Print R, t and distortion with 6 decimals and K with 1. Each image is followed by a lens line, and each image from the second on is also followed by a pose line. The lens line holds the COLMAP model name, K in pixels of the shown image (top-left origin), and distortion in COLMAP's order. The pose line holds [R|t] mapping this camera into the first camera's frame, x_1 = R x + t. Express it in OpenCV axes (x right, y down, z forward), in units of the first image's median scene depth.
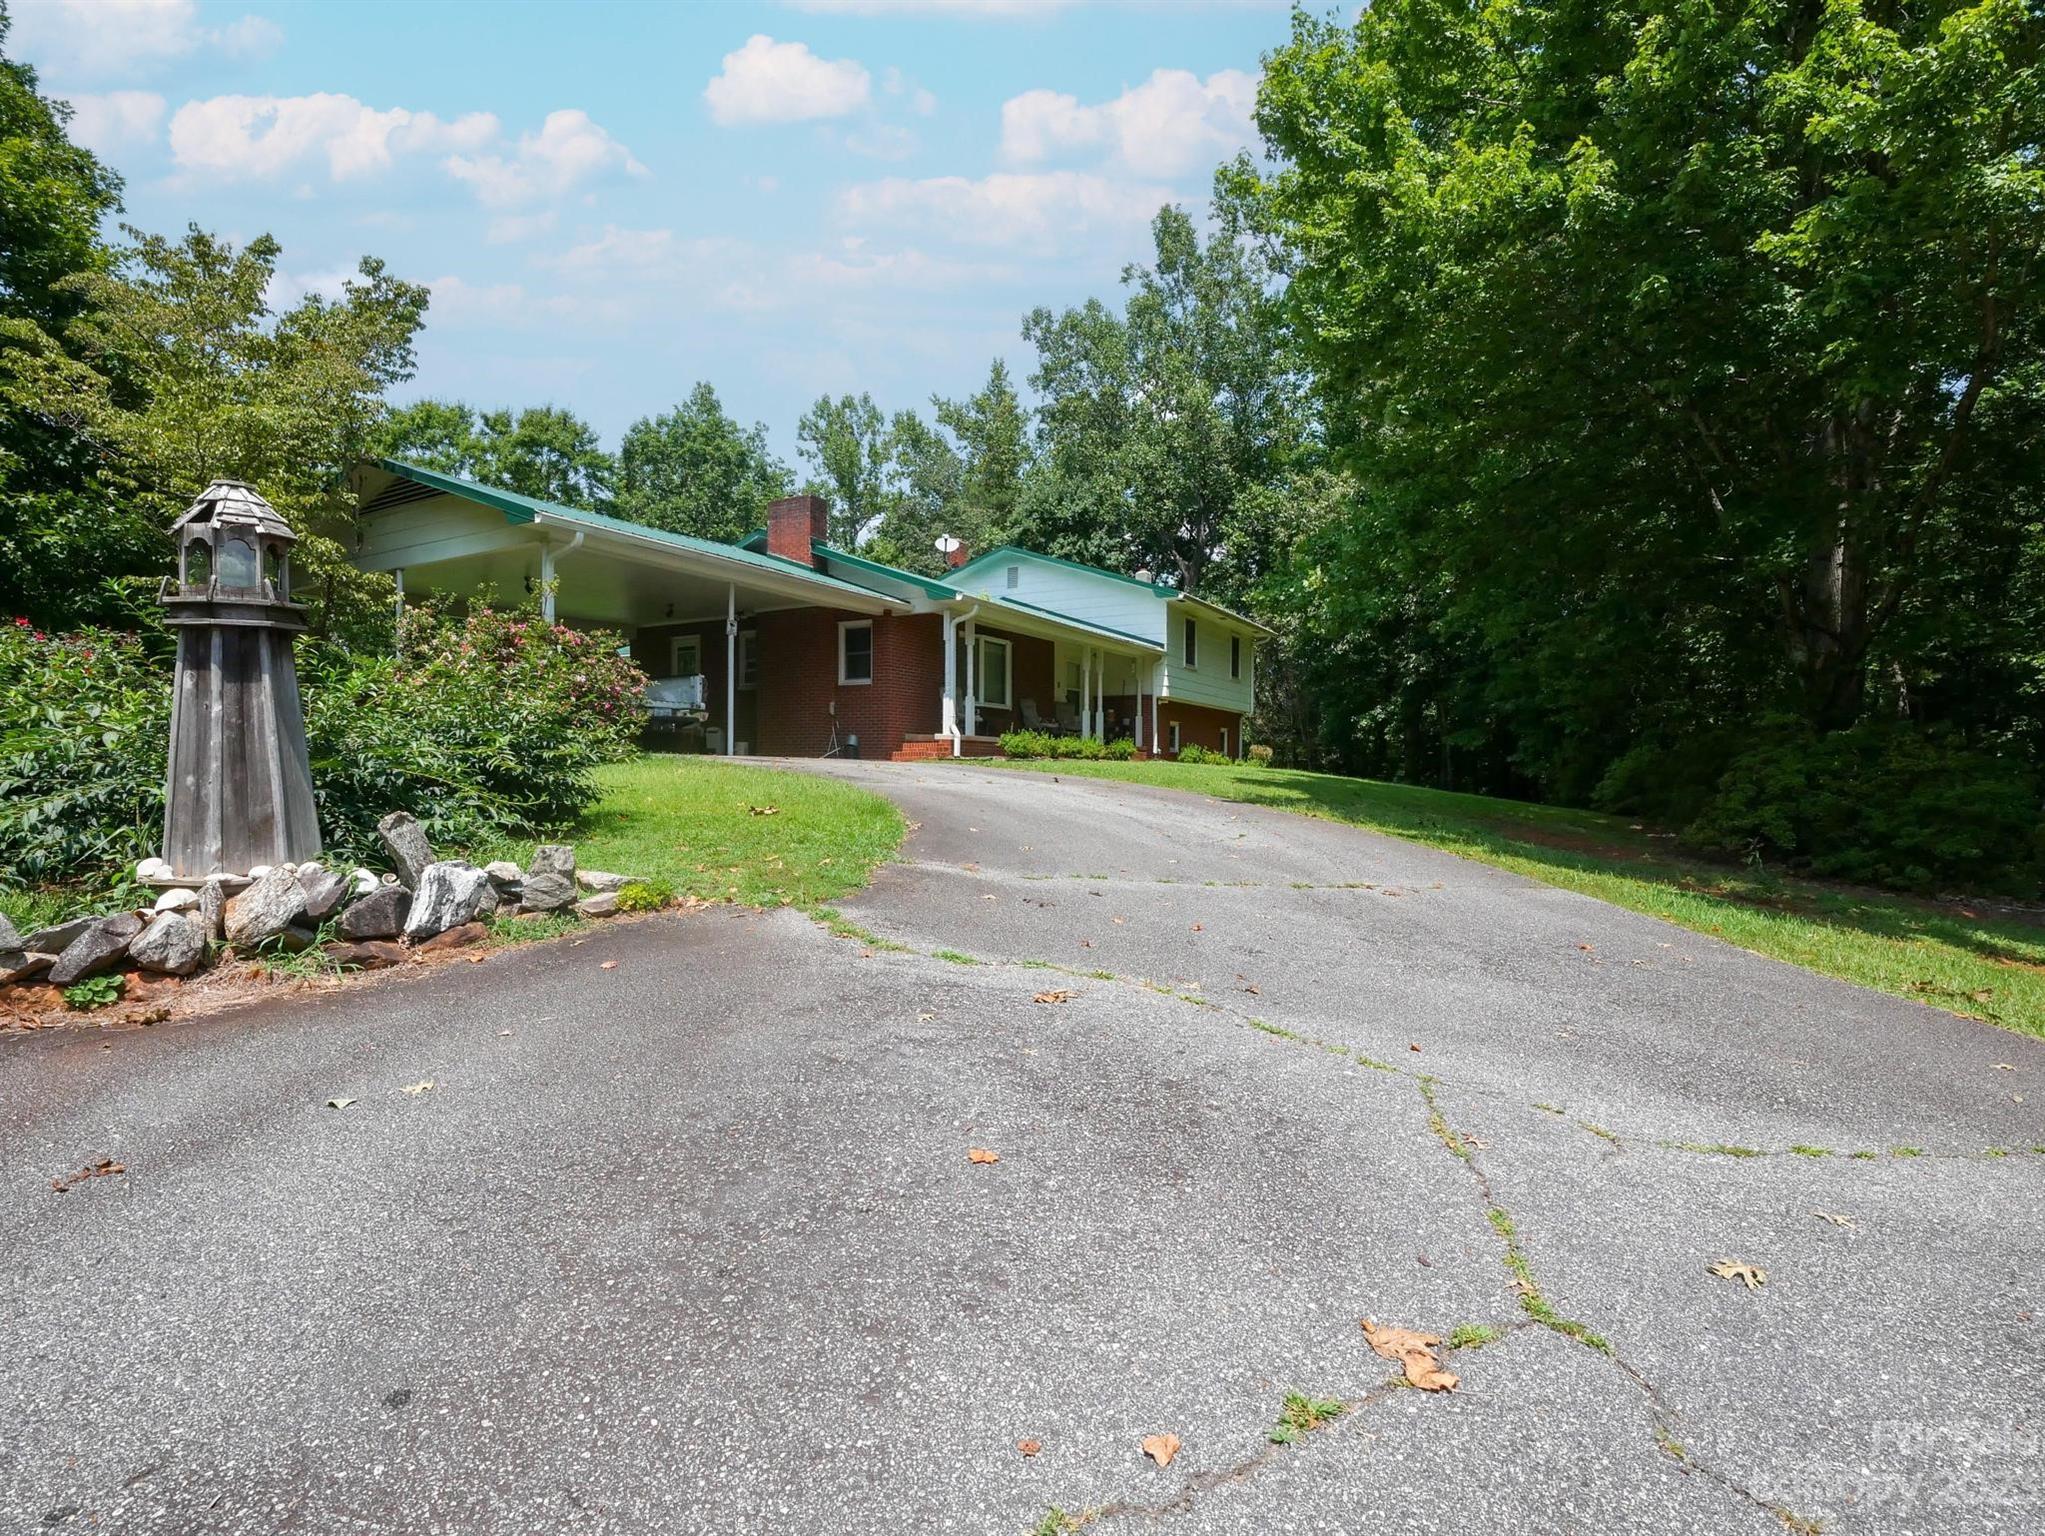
lens RADIAL K [[966.5, 0, 1022.5], [0, 966.5, 768.0], [0, 0, 1]] dist [-0.057447, 0.000095]
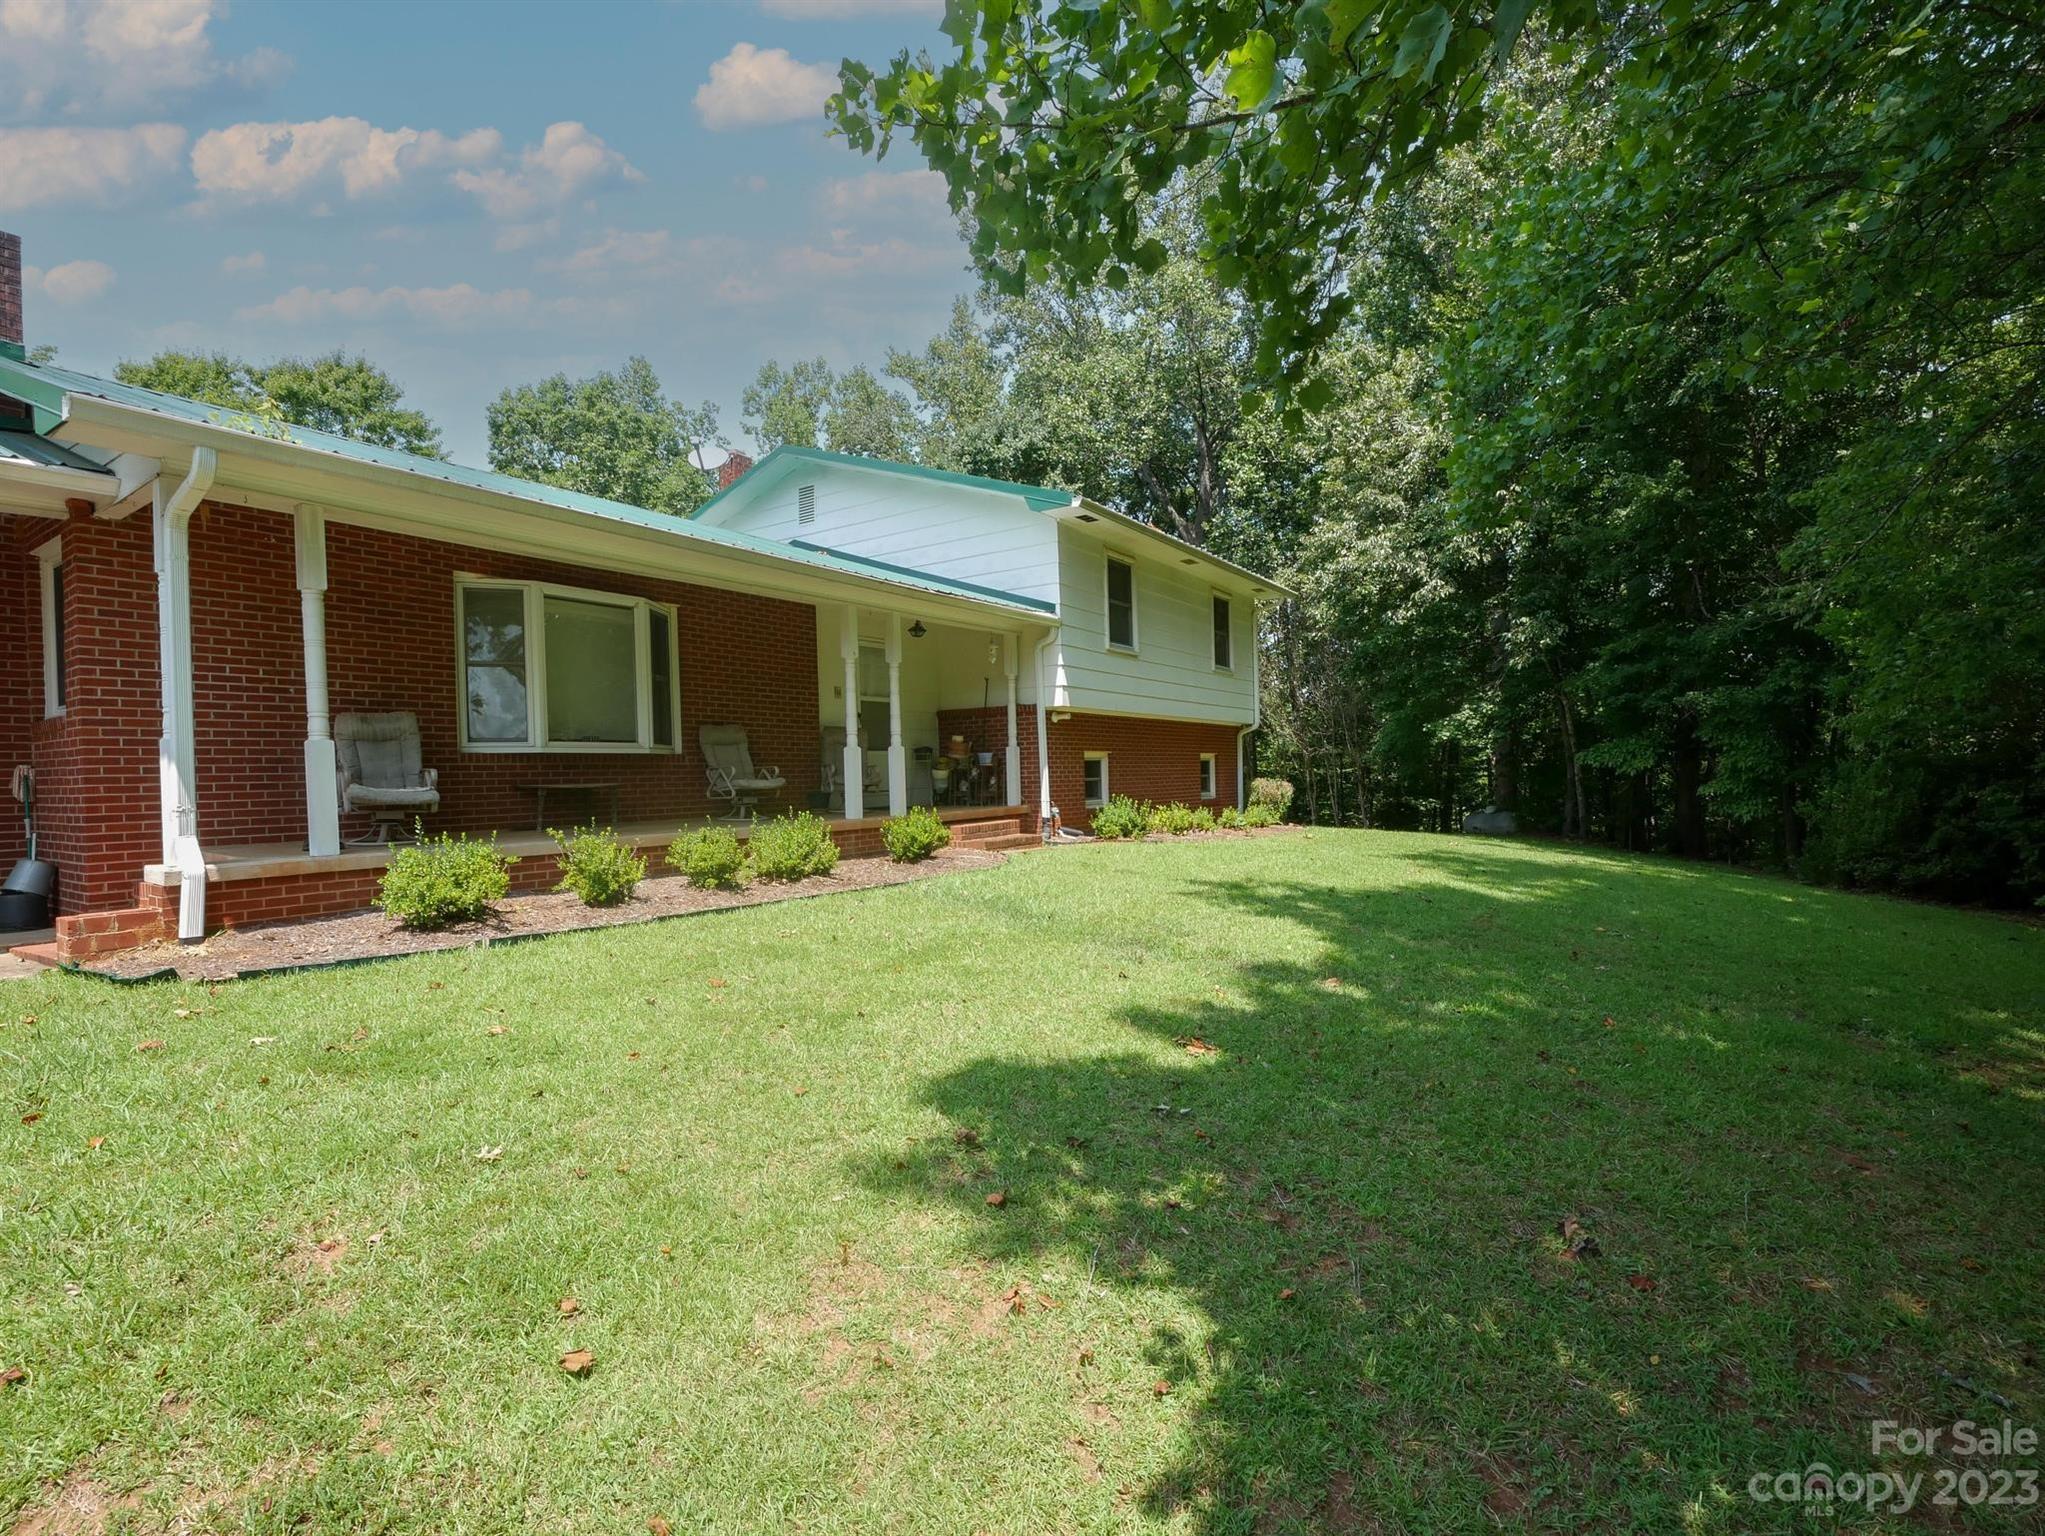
lens RADIAL K [[947.6, 0, 1022.5], [0, 947.6, 768.0], [0, 0, 1]] dist [-0.041762, -0.000038]
pose [[0.997627, -0.031261, -0.061341, 0.118342], [0.030972, 0.999504, -0.005656, -0.029490], [0.061487, 0.003743, 0.998101, 0.372237]]
